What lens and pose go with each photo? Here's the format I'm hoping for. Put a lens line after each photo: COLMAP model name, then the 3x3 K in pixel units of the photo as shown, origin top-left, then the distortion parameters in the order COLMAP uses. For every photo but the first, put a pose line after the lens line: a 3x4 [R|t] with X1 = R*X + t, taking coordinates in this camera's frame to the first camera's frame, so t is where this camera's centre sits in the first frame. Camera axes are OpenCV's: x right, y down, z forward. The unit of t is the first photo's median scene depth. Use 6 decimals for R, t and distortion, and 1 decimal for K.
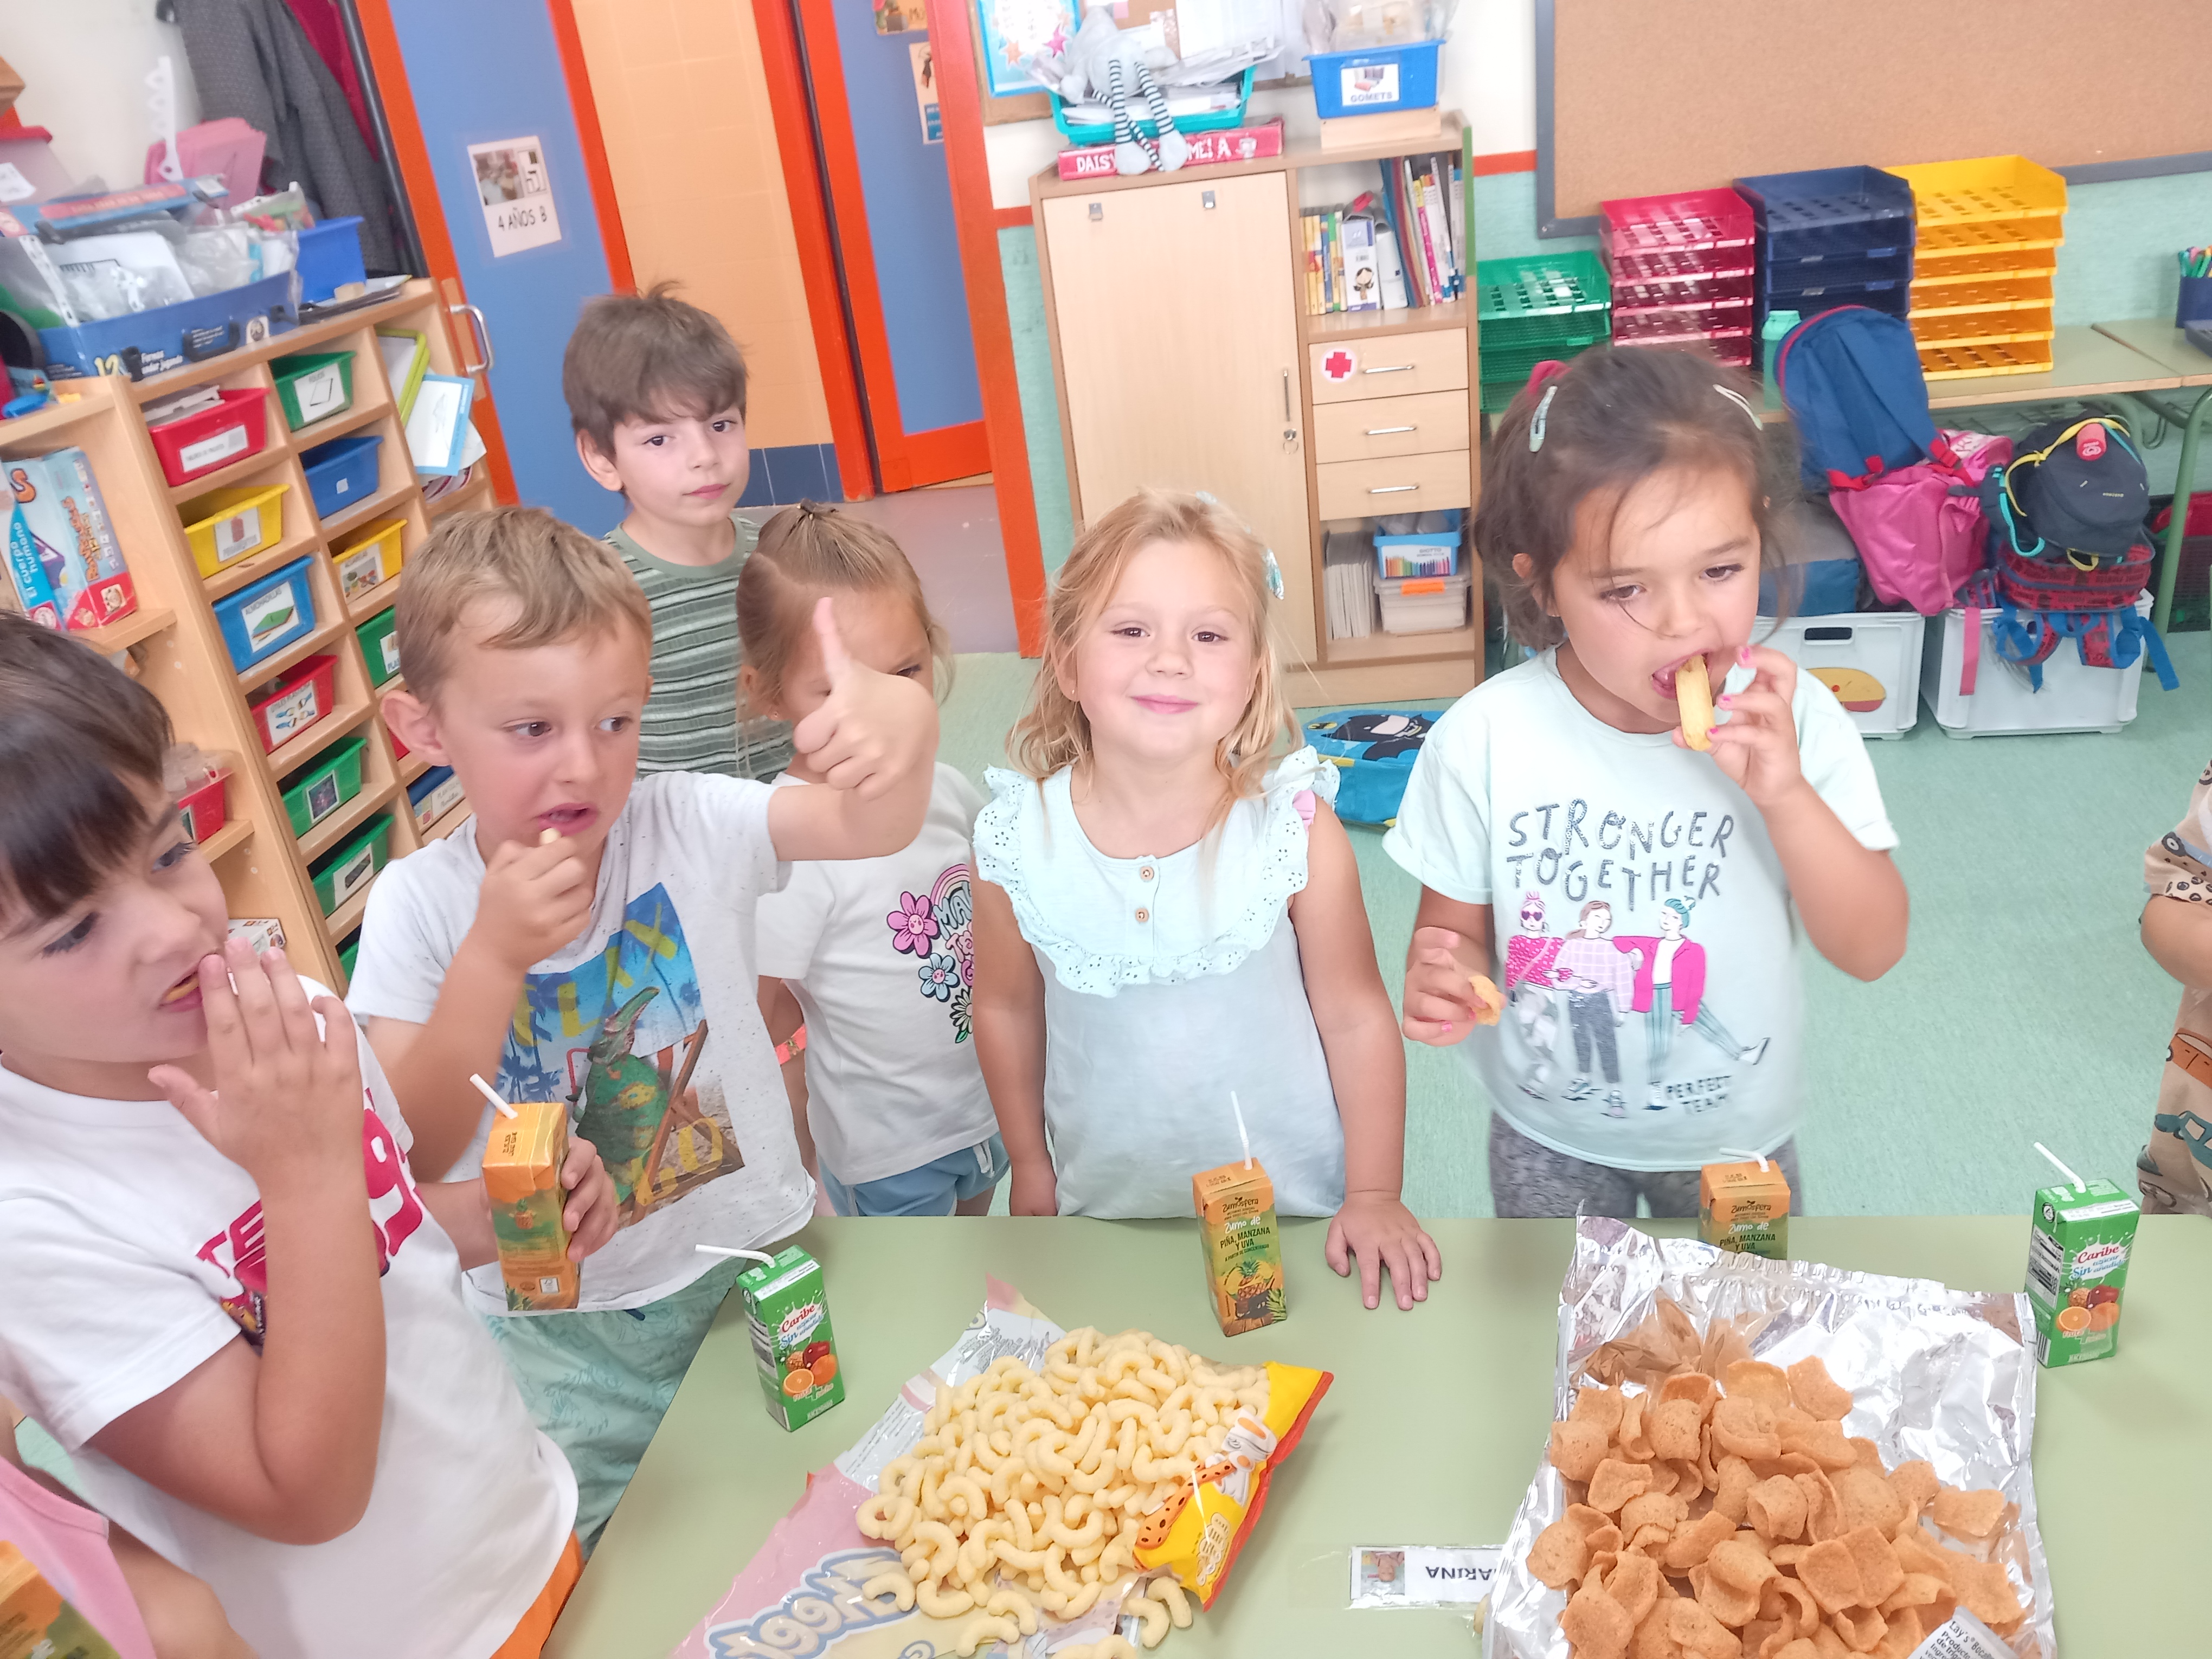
lens RADIAL K [[1723.8, 0, 1135.2], [0, 1723.8, 885.5], [0, 0, 1]] dist [-0.043913, 0.059294]
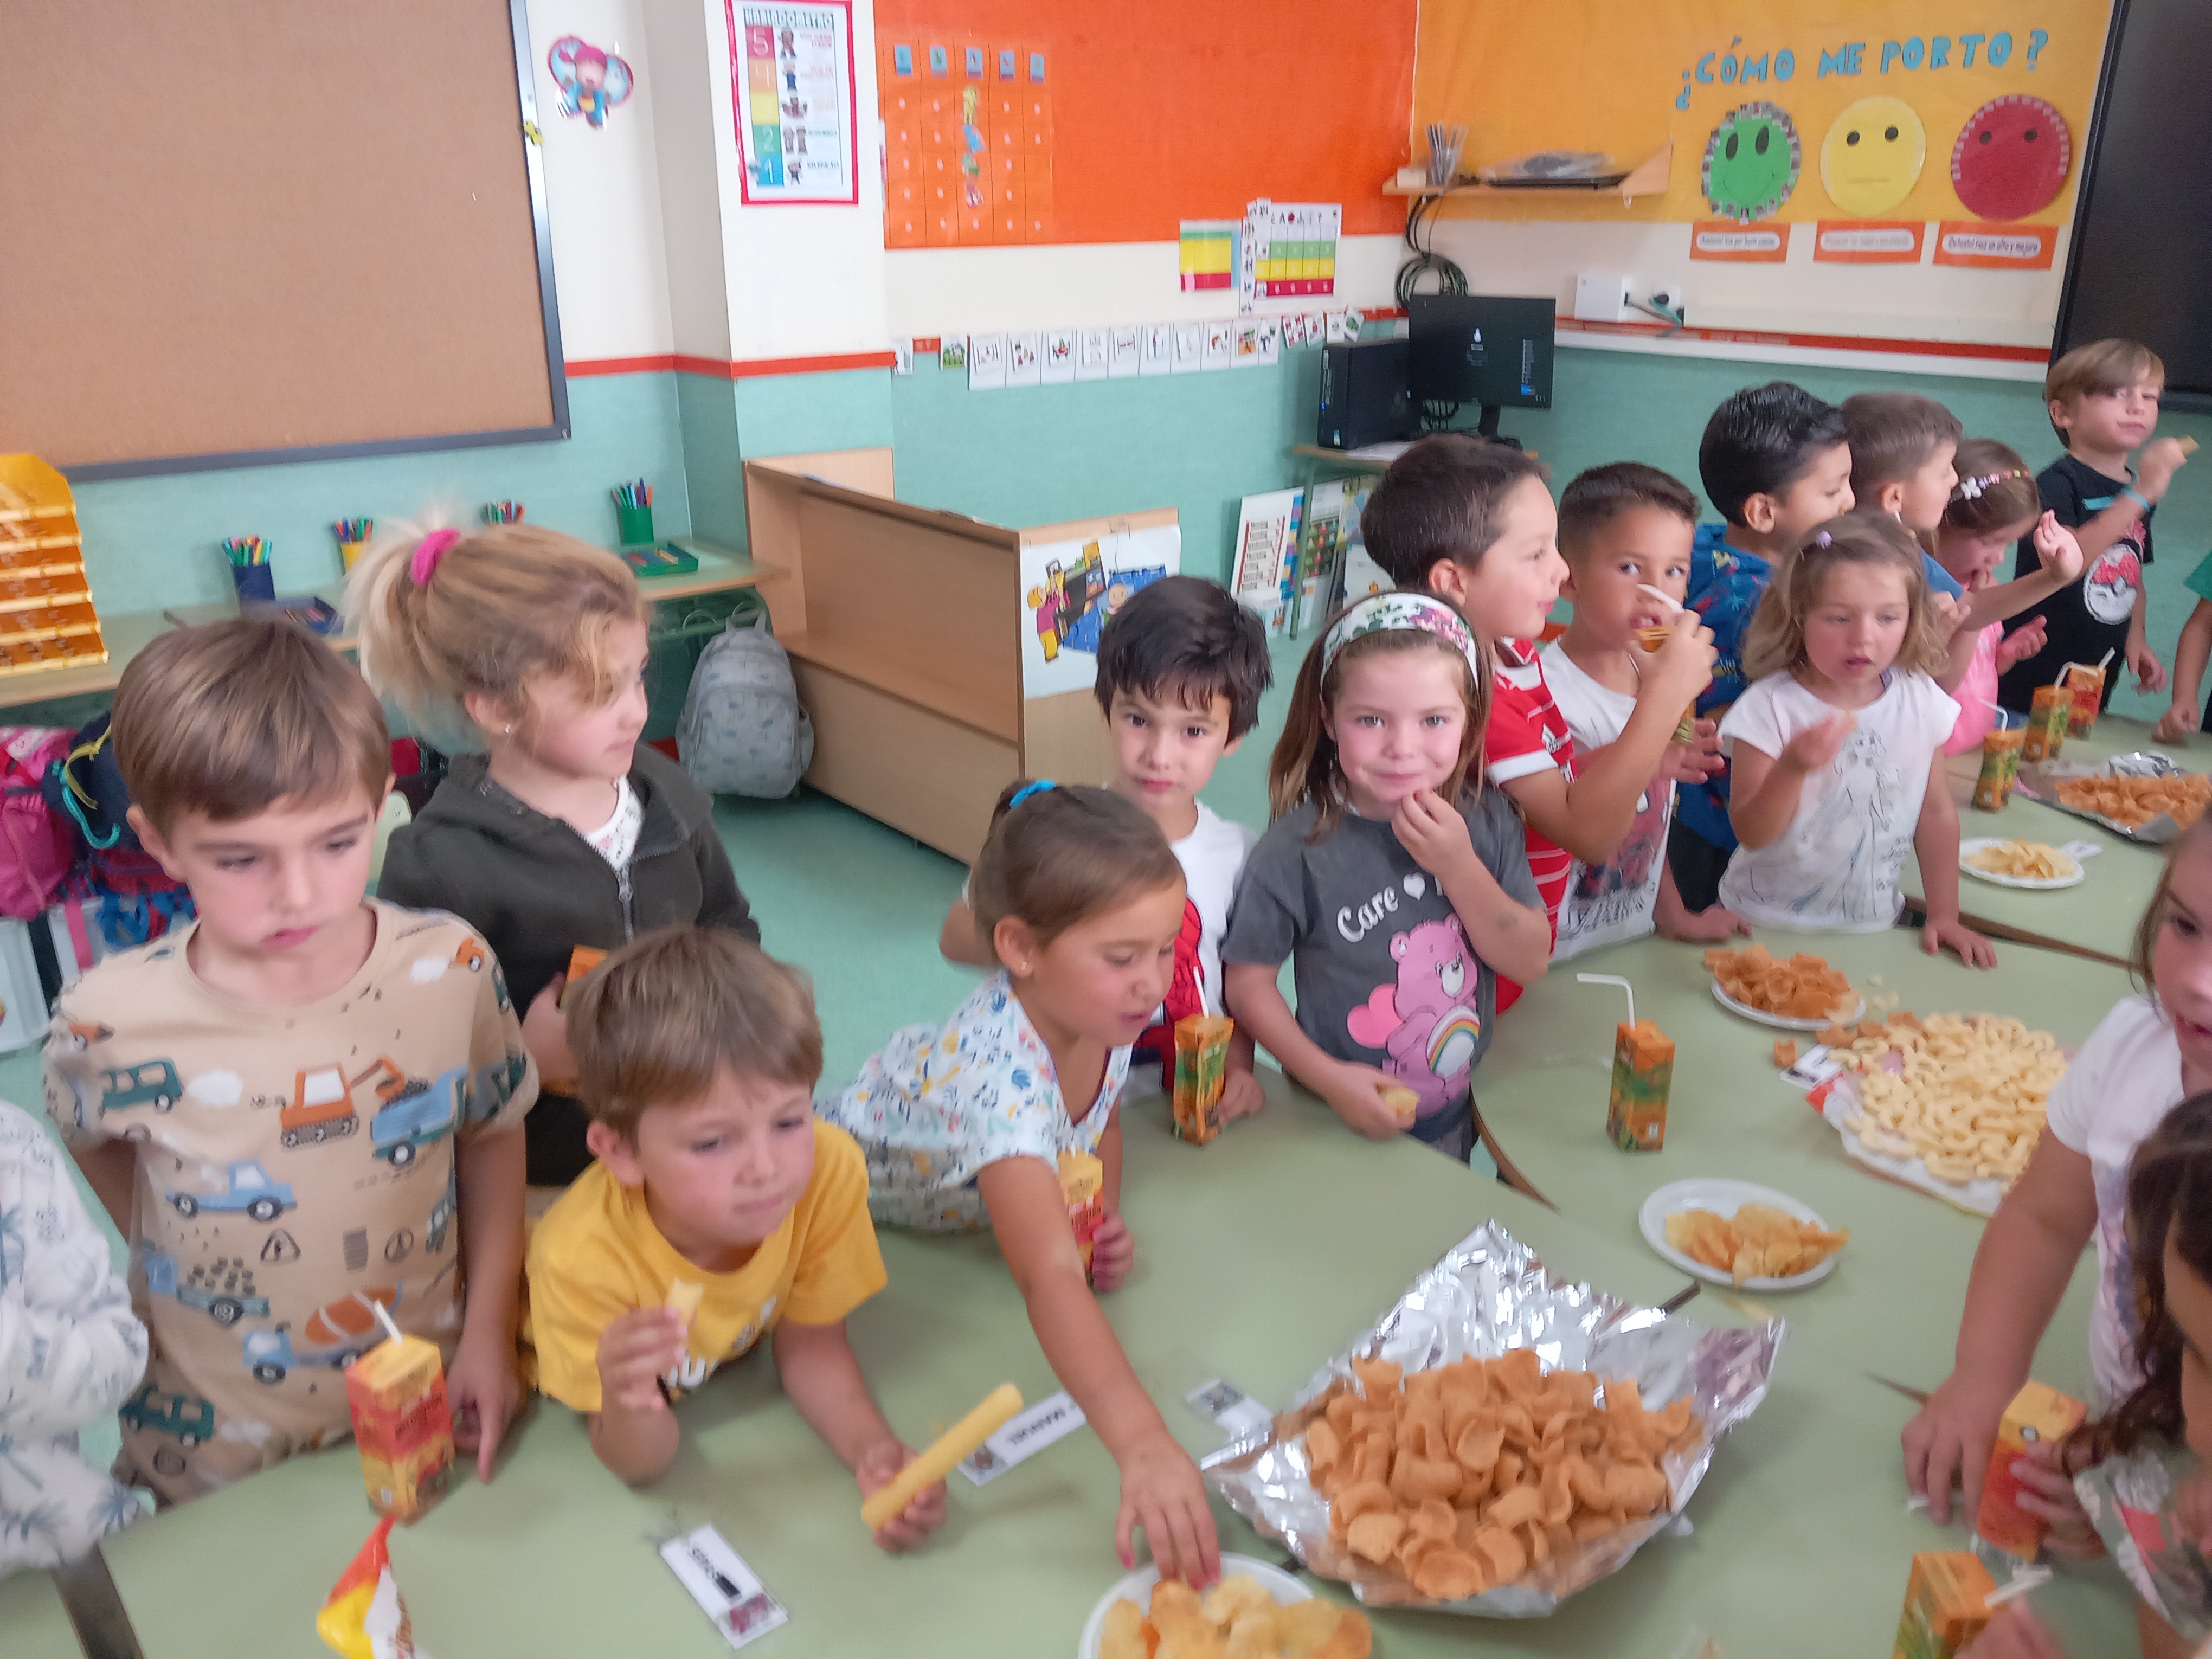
lens RADIAL K [[1704.4, 0, 1092.3], [0, 1704.4, 872.2], [0, 0, 1]] dist [0.093045, -0.184396]
pose [[0.646698, -0.166817, 0.744281, 0.135356], [0.271516, 0.962221, -0.020254, -0.002001], [-0.712784, 0.215182, 0.667560, -0.069176]]
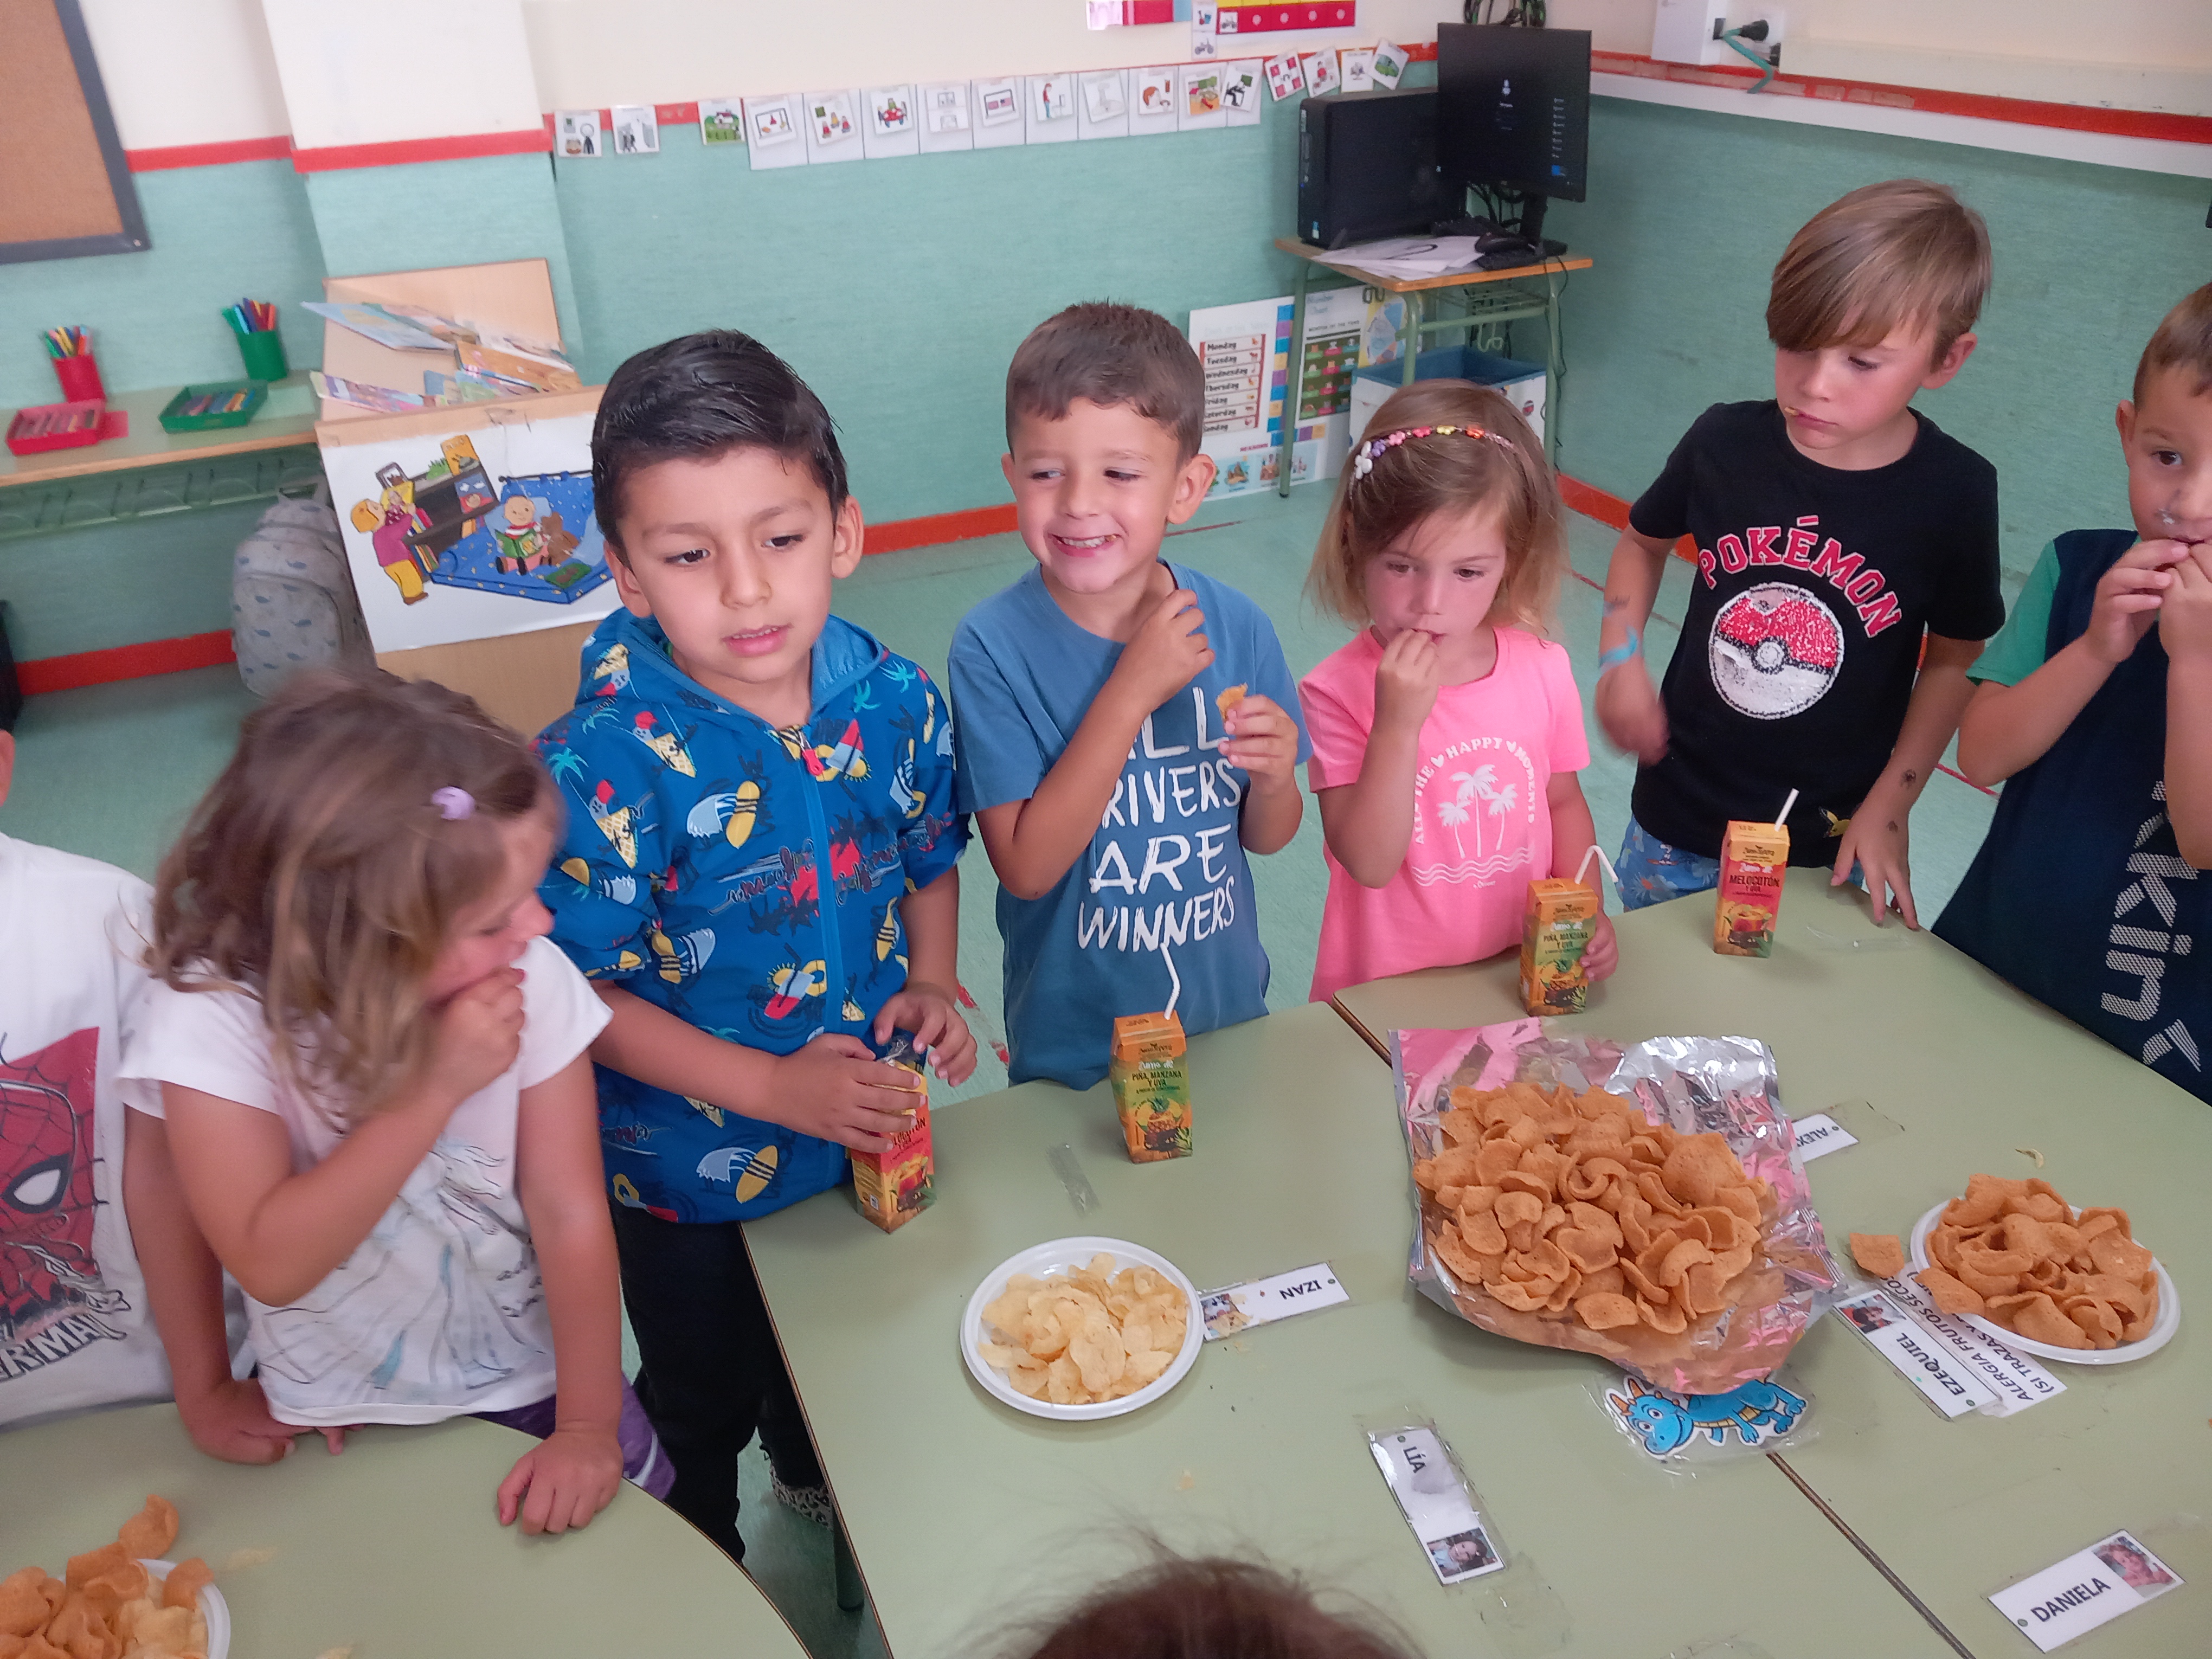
lens RADIAL K [[1714.3, 0, 1092.1], [0, 1714.3, 851.8], [0, 0, 1]] dist [-0.005860, 0.001022]
pose [[0.848565, -0.179338, 0.497770, 0.859347], [0.179700, 0.982566, 0.047662, -0.033527], [-0.497640, 0.049005, 0.865998, -0.183273]]
